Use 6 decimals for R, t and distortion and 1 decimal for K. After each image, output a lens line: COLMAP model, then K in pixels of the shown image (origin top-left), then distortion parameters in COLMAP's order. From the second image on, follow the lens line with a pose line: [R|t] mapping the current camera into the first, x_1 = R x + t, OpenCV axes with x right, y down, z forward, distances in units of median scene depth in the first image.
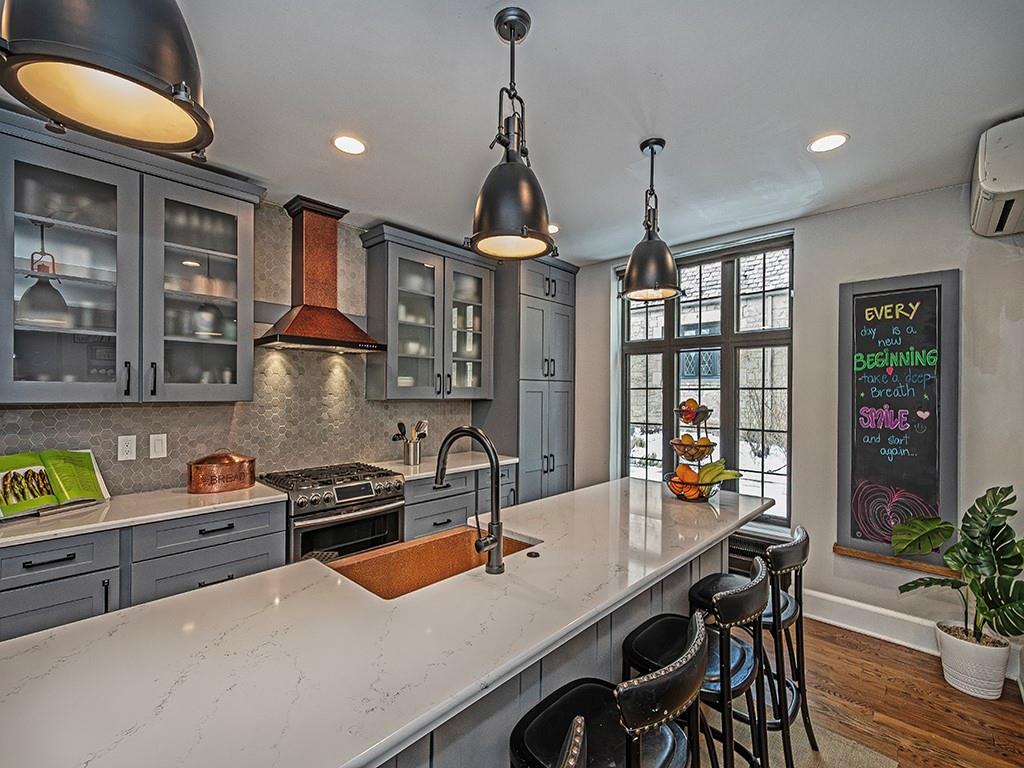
lens RADIAL K [[461.7, 0, 514.3], [0, 461.7, 390.6], [0, 0, 1]] dist [0.015312, -0.000083]
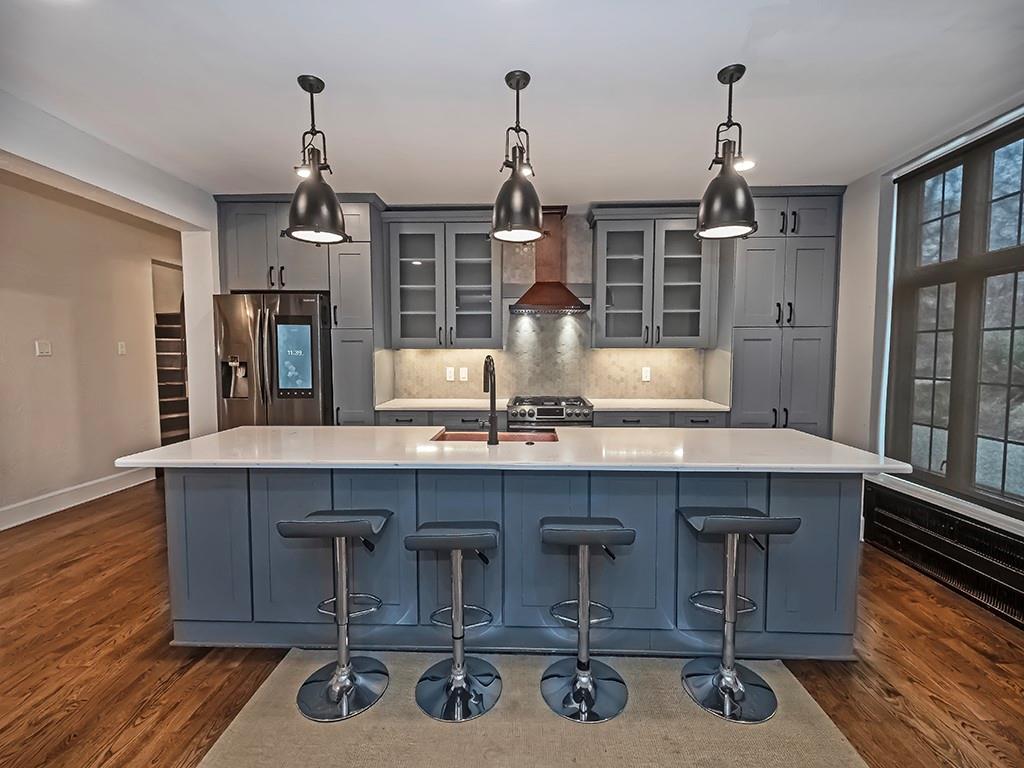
lens RADIAL K [[461.7, 0, 513.4], [0, 461.7, 379.6], [0, 0, 1]] dist [0.015312, -0.000083]
pose [[0.638447, 0.039386, -0.768657, 0.588489], [0.006275, 0.998390, 0.056370, 0.034263], [0.769640, -0.040812, 0.637172, 0.013789]]
